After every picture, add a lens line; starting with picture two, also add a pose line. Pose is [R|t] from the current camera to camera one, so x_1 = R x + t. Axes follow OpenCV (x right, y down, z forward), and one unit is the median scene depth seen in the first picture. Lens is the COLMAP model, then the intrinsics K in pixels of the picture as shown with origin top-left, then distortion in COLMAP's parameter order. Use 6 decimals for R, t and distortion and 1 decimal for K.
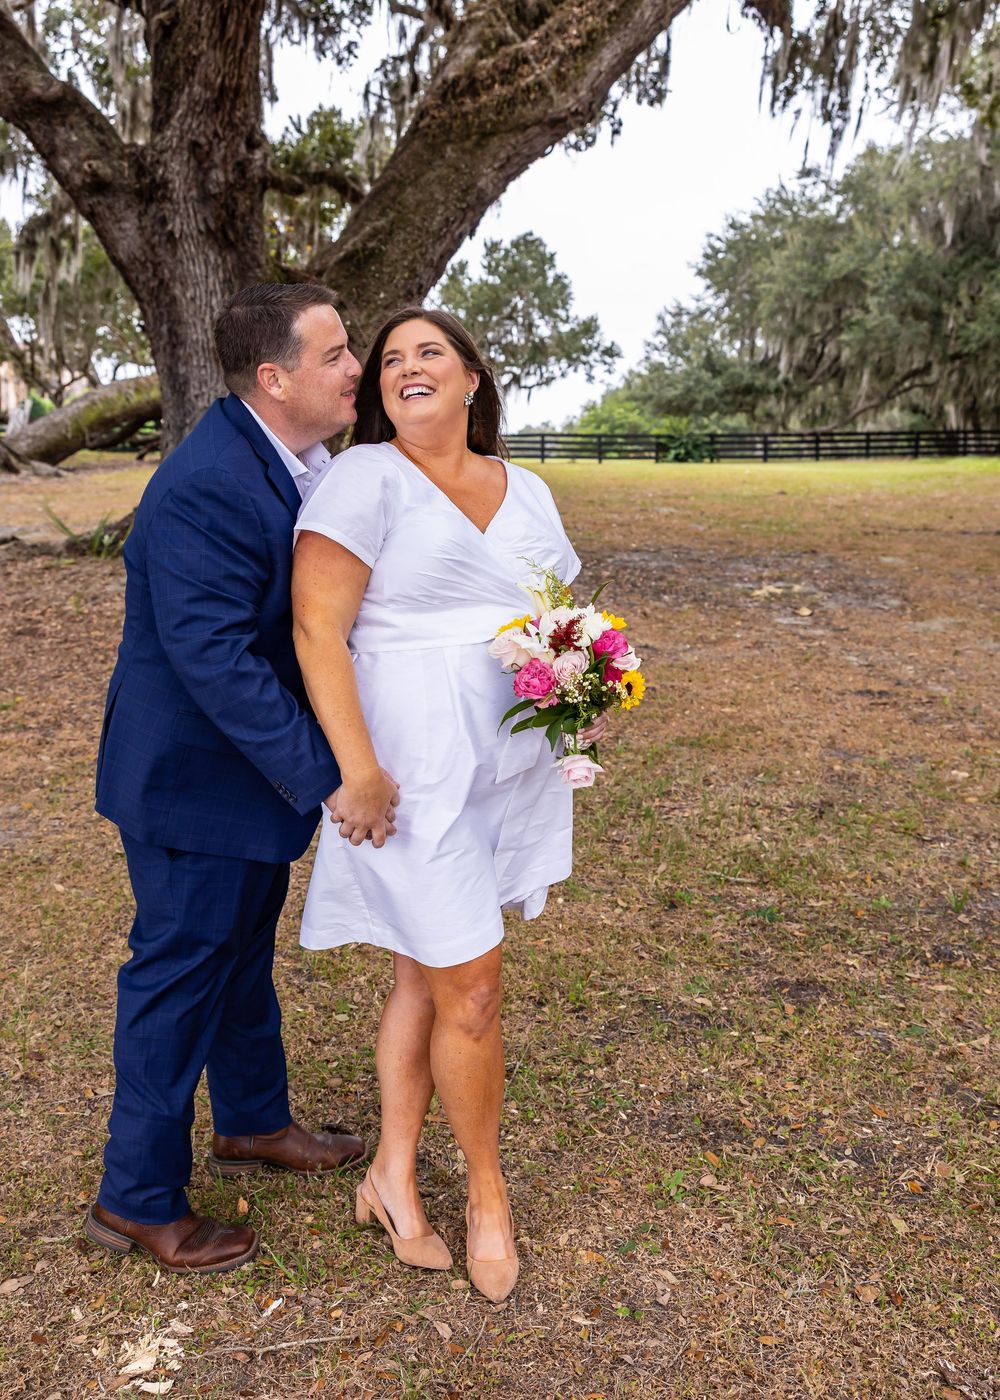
lens RADIAL K [[1314.0, 0, 485.4], [0, 1314.0, 709.3], [0, 0, 1]] dist [-0.014972, 0.000000]
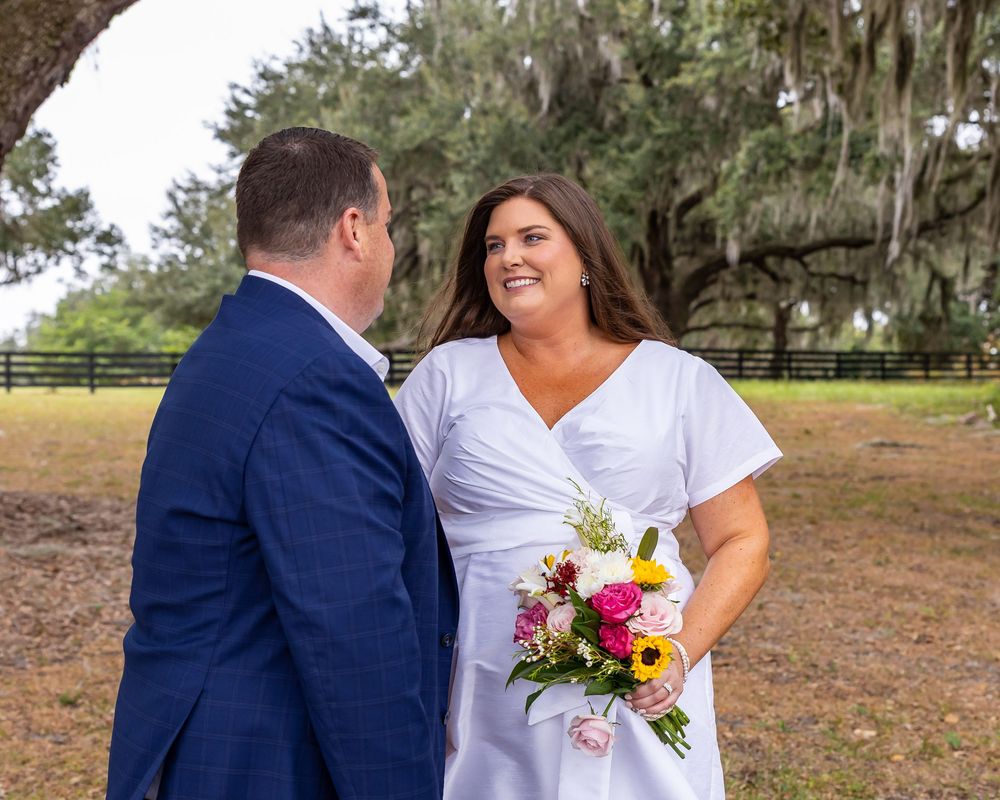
lens RADIAL K [[1903.6, 0, 489.8], [0, 1903.6, 398.1], [0, 0, 1]] dist [0.011311, 0.000000]
pose [[0.952199, -0.006271, 0.305415, -0.119995], [0.061939, 0.982985, -0.172925, 0.017412], [-0.299135, 0.183576, 0.936386, -0.053534]]
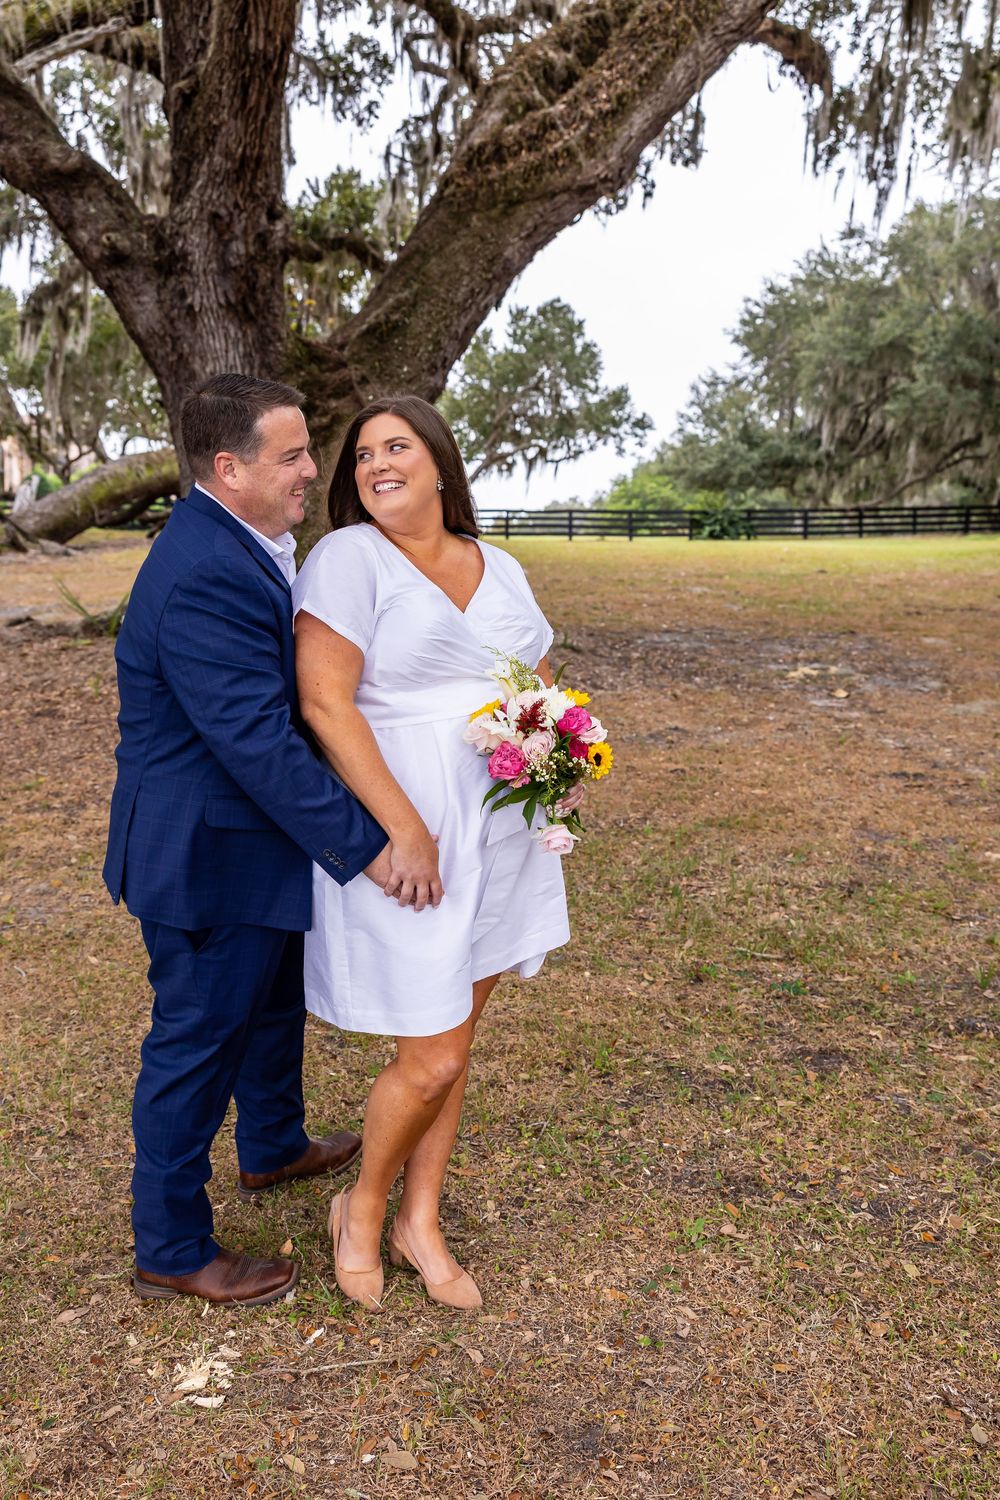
lens RADIAL K [[1384.9, 0, 480.3], [0, 1384.9, 792.6], [0, 0, 1]] dist [-0.003548, 0.000000]
pose [[0.999775, 0.001961, -0.021122, -0.000996], [-0.002077, 0.999983, -0.005442, 0.004036], [0.021111, 0.005485, 0.999762, -0.023388]]
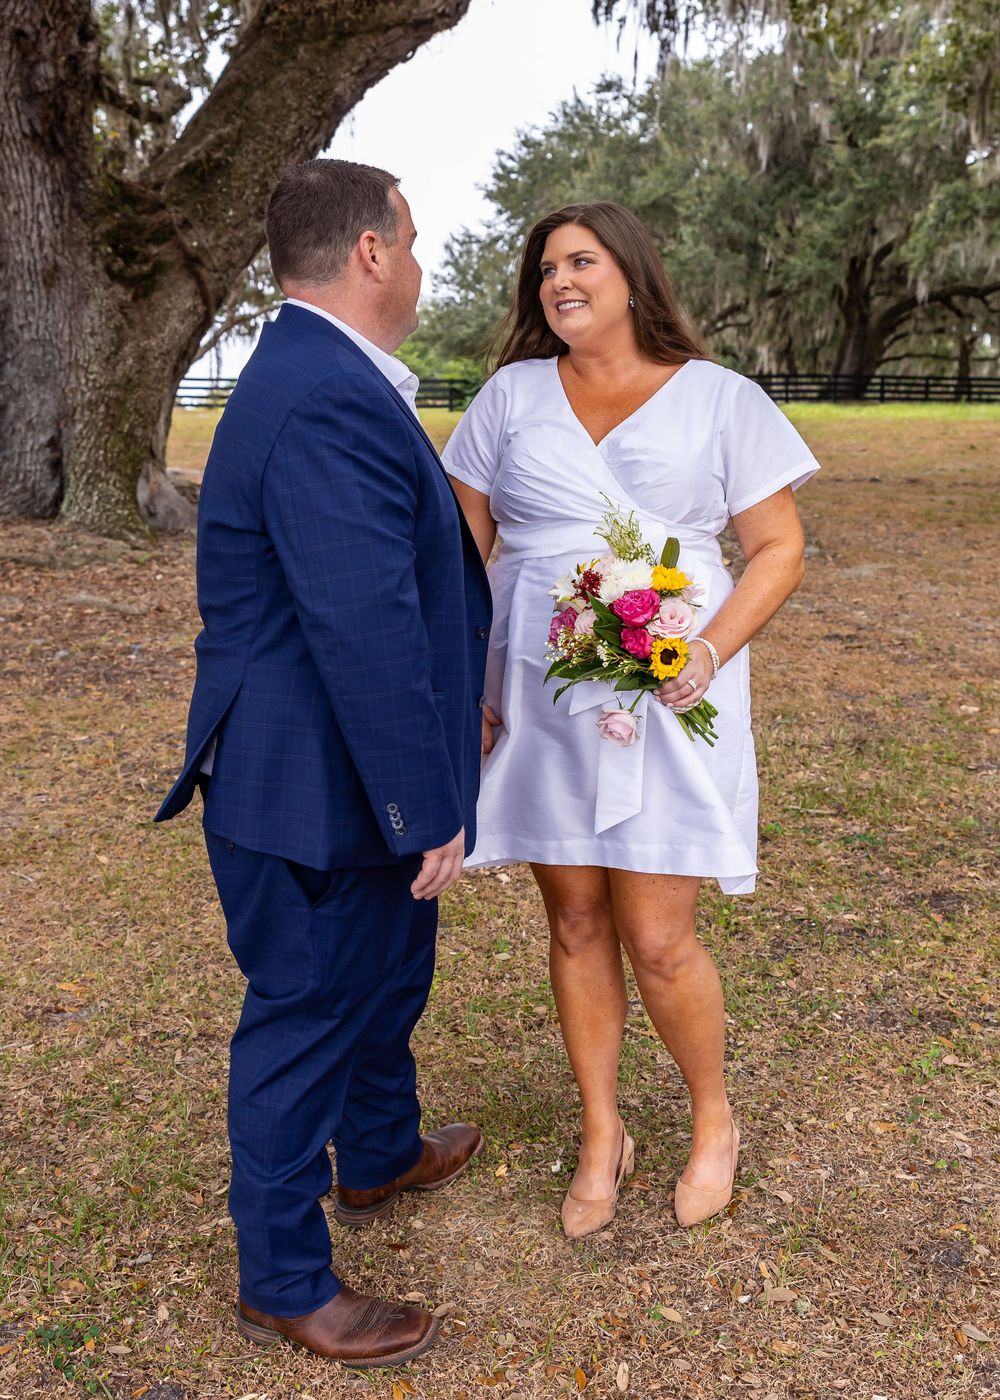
lens RADIAL K [[1544.2, 0, 524.2], [0, 1544.2, 678.2], [0, 0, 1]] dist [-0.038920, 0.000000]
pose [[0.982605, -0.037250, 0.181934, -0.080531], [0.040244, 0.999108, -0.012790, 0.013411], [-0.181296, 0.019890, 0.983227, -0.029299]]
